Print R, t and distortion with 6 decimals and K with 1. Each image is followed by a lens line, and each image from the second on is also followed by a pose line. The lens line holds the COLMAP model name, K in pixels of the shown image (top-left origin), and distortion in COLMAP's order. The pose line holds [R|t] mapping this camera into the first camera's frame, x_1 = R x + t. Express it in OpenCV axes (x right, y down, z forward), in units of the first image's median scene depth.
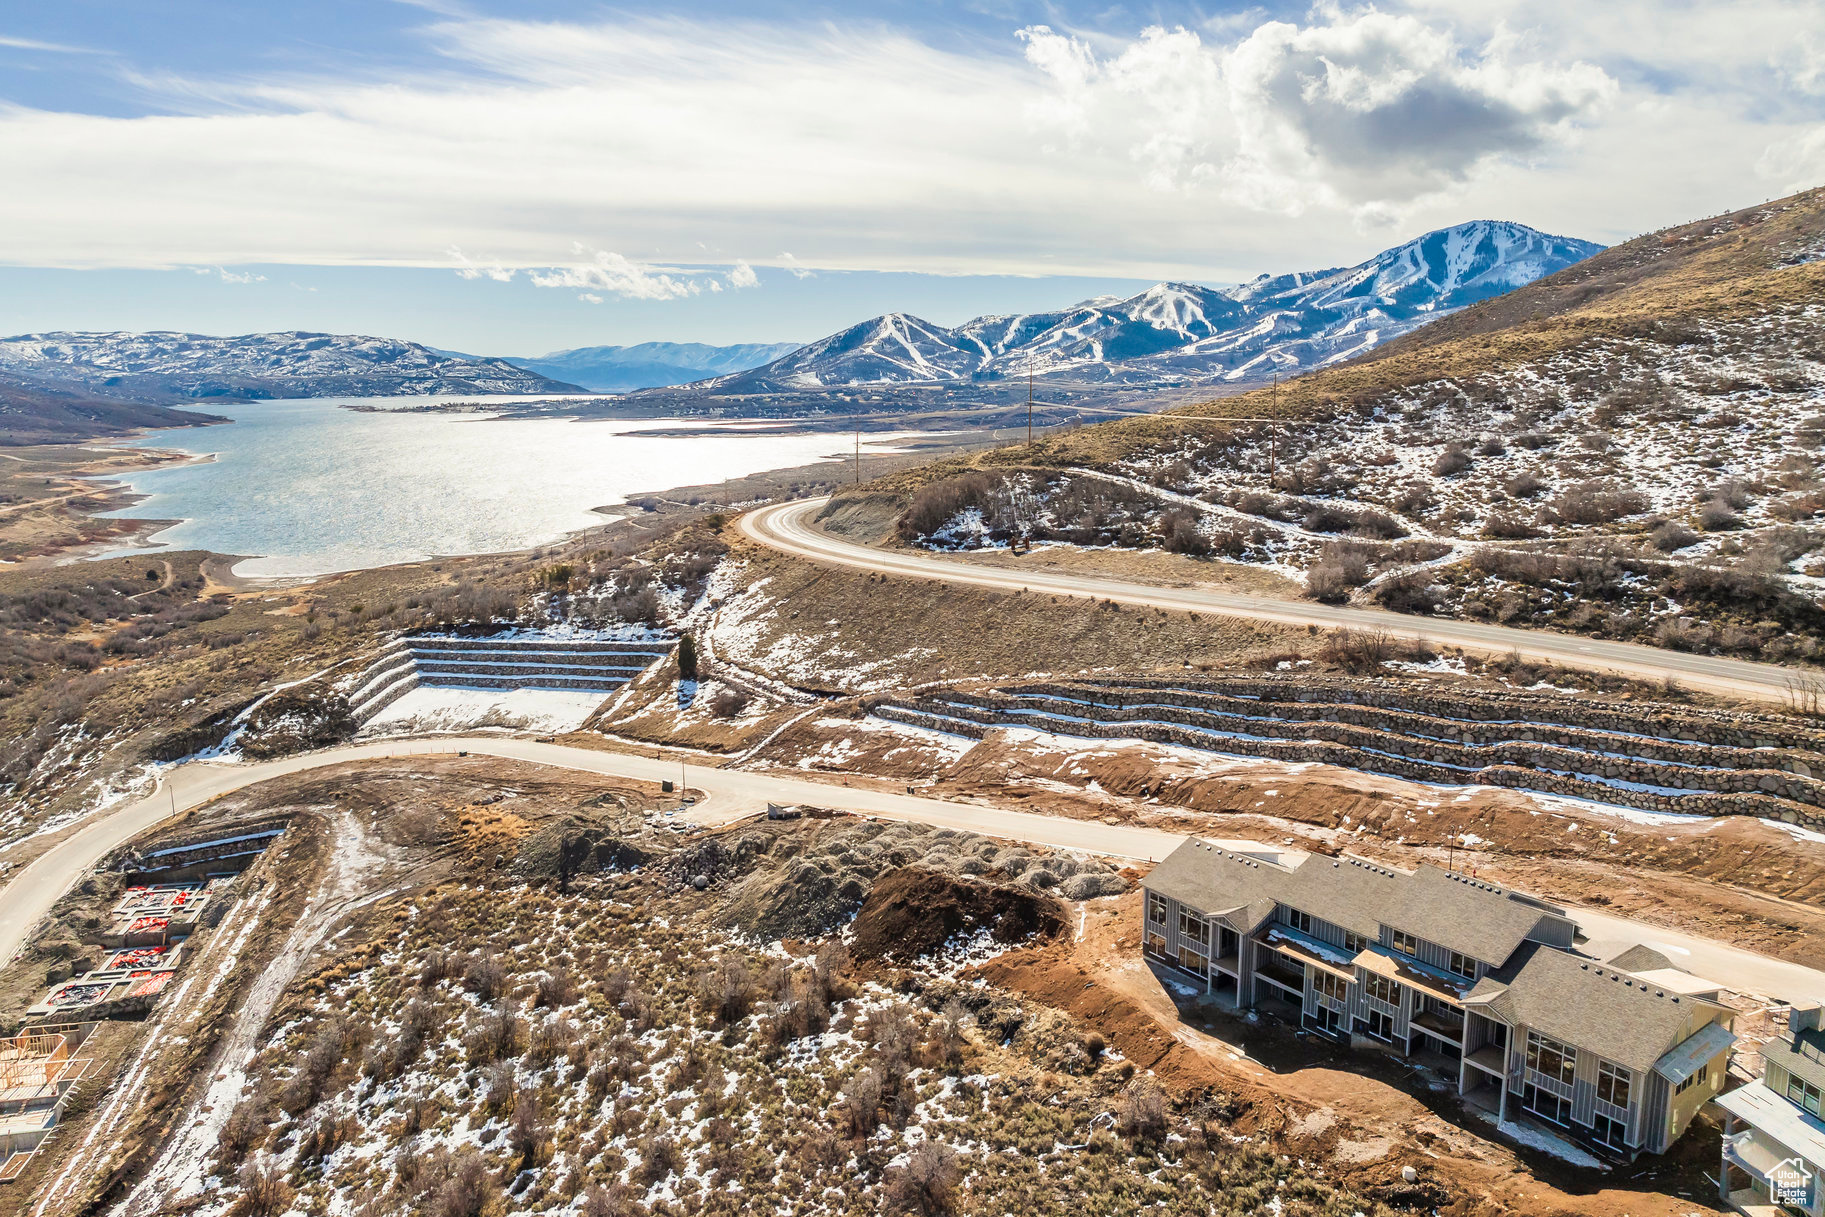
lens RADIAL K [[1256.1, 0, 914.4], [0, 1256.1, 650.1], [0, 0, 1]] dist [-0.046943, 0.005904]
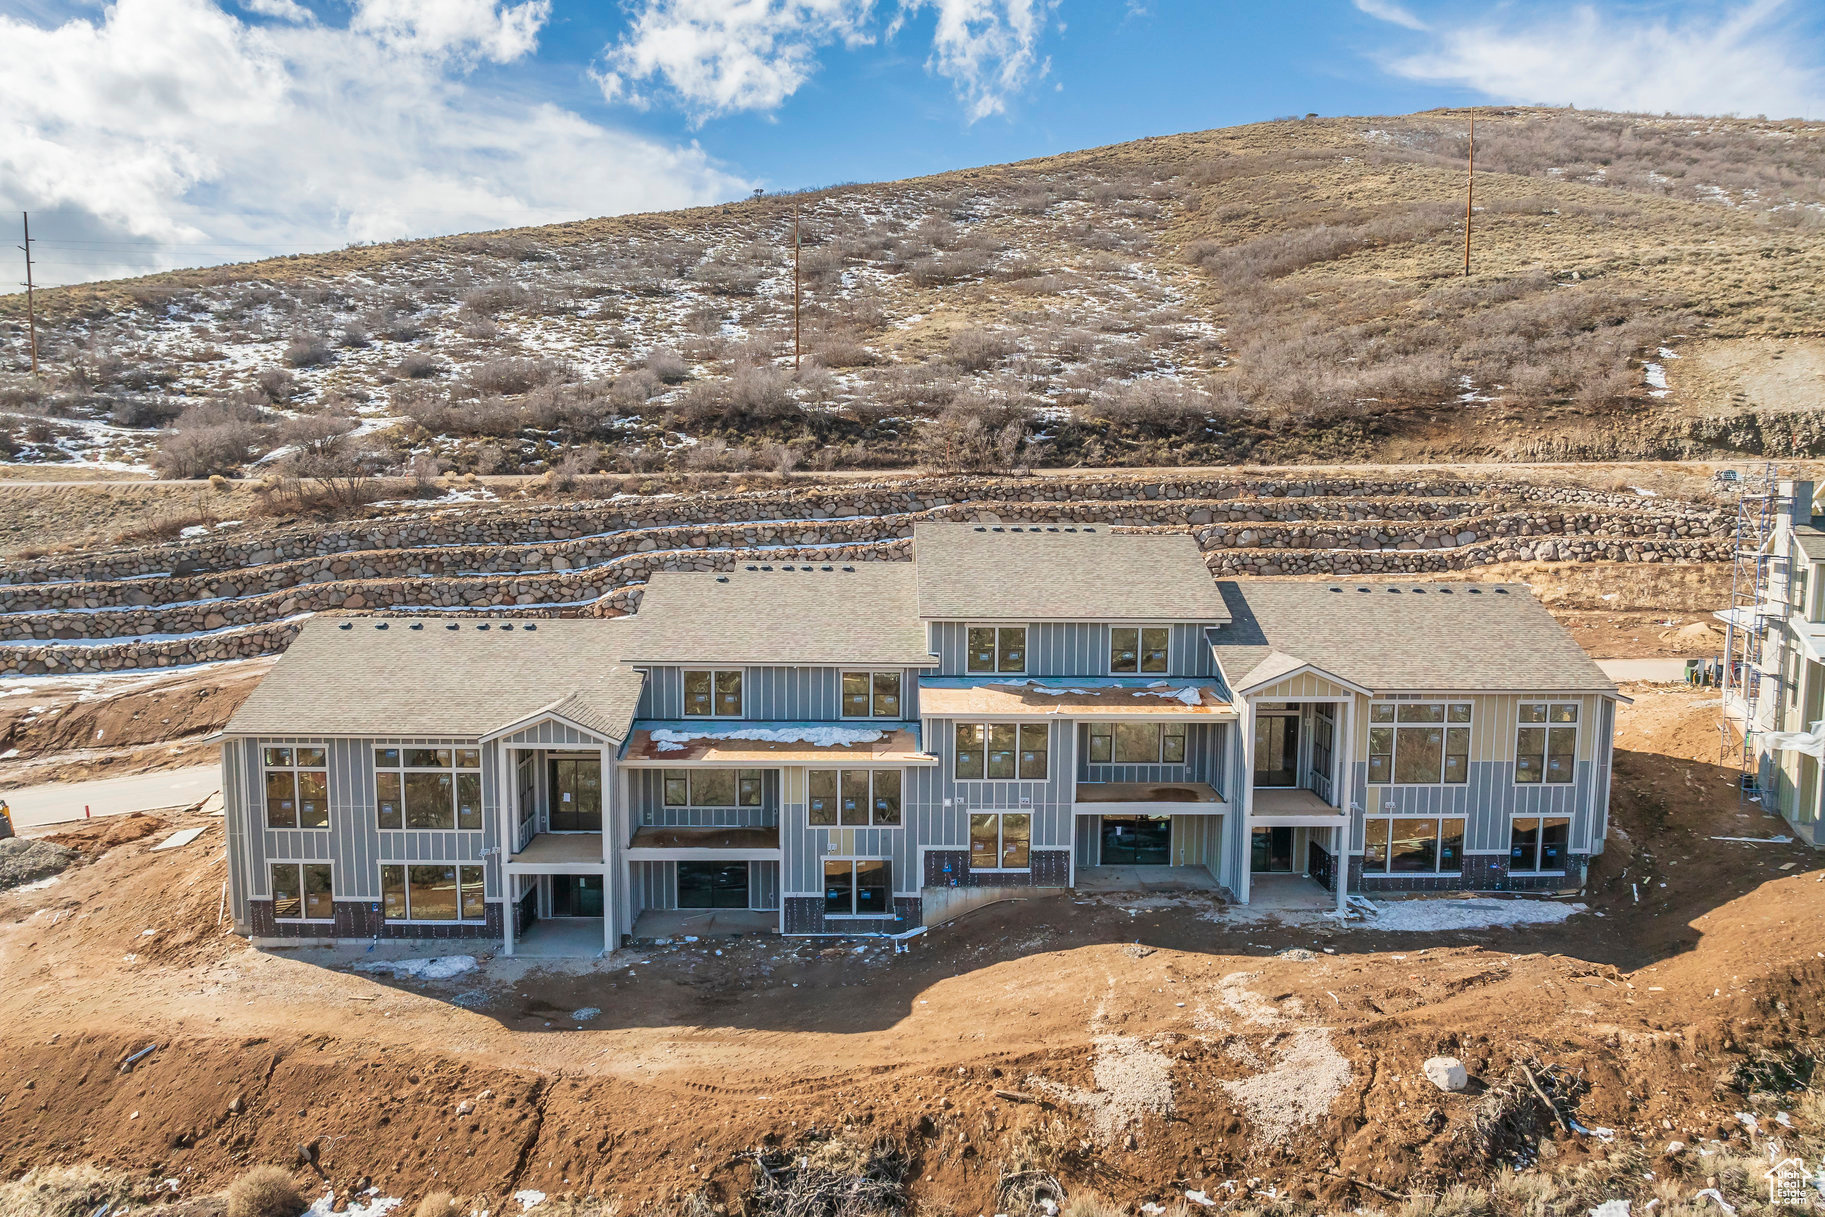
lens RADIAL K [[1256.1, 0, 914.4], [0, 1256.1, 650.1], [0, 0, 1]] dist [-0.046943, 0.005904]
pose [[0.566571, -0.087588, 0.819345, 0.004374], [0.150772, 0.988568, 0.001420, 0.122241], [-0.810102, 0.122729, 0.573299, 0.406289]]
